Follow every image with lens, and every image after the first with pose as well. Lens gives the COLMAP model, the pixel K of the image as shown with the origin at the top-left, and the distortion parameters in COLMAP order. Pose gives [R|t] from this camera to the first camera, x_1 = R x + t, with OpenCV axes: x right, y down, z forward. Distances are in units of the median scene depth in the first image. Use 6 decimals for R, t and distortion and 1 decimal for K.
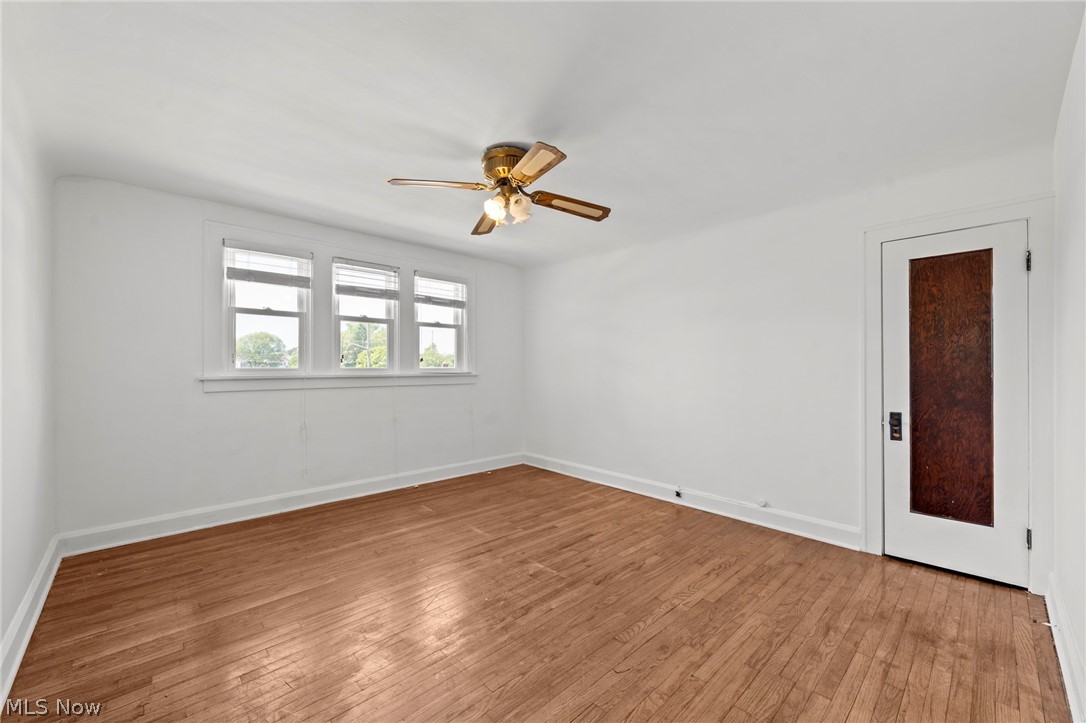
lens RADIAL K [[419.3, 0, 544.2], [0, 419.3, 368.6], [0, 0, 1]] dist [0.001703, -0.000759]
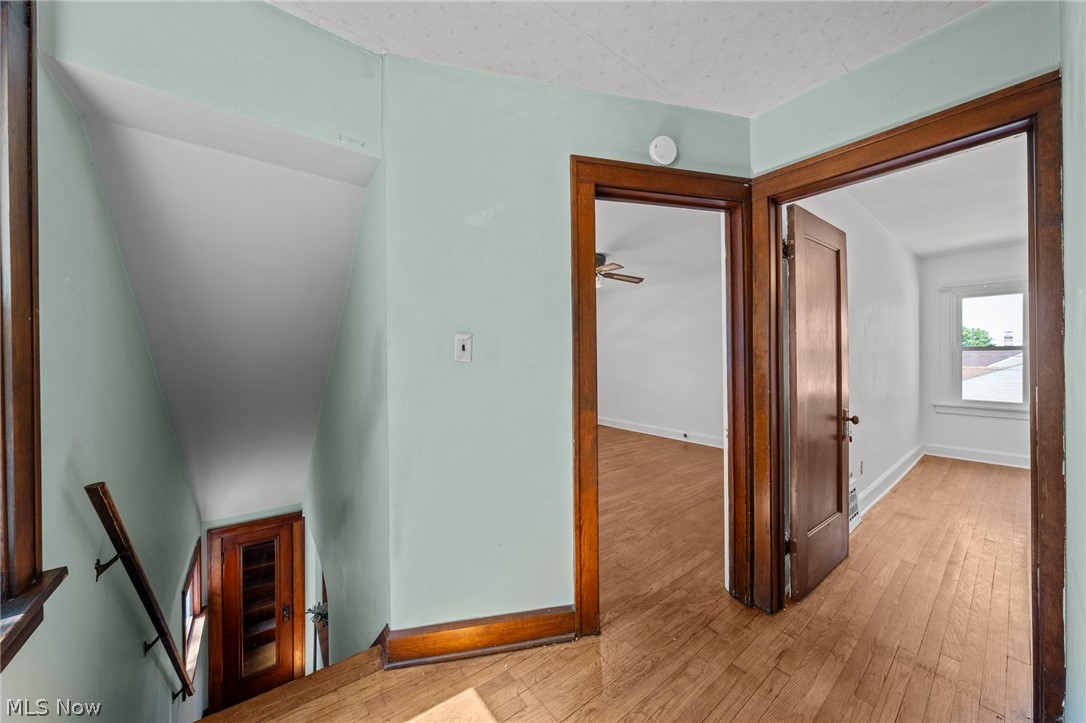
lens RADIAL K [[385.6, 0, 538.1], [0, 385.6, 361.1], [0, 0, 1]] dist [0.001608, -0.000074]
pose [[0.994787, -0.004274, -0.101882, -0.161763], [0.004582, 0.999986, 0.002788, -0.004998], [0.101869, -0.003241, 0.994793, -0.901246]]
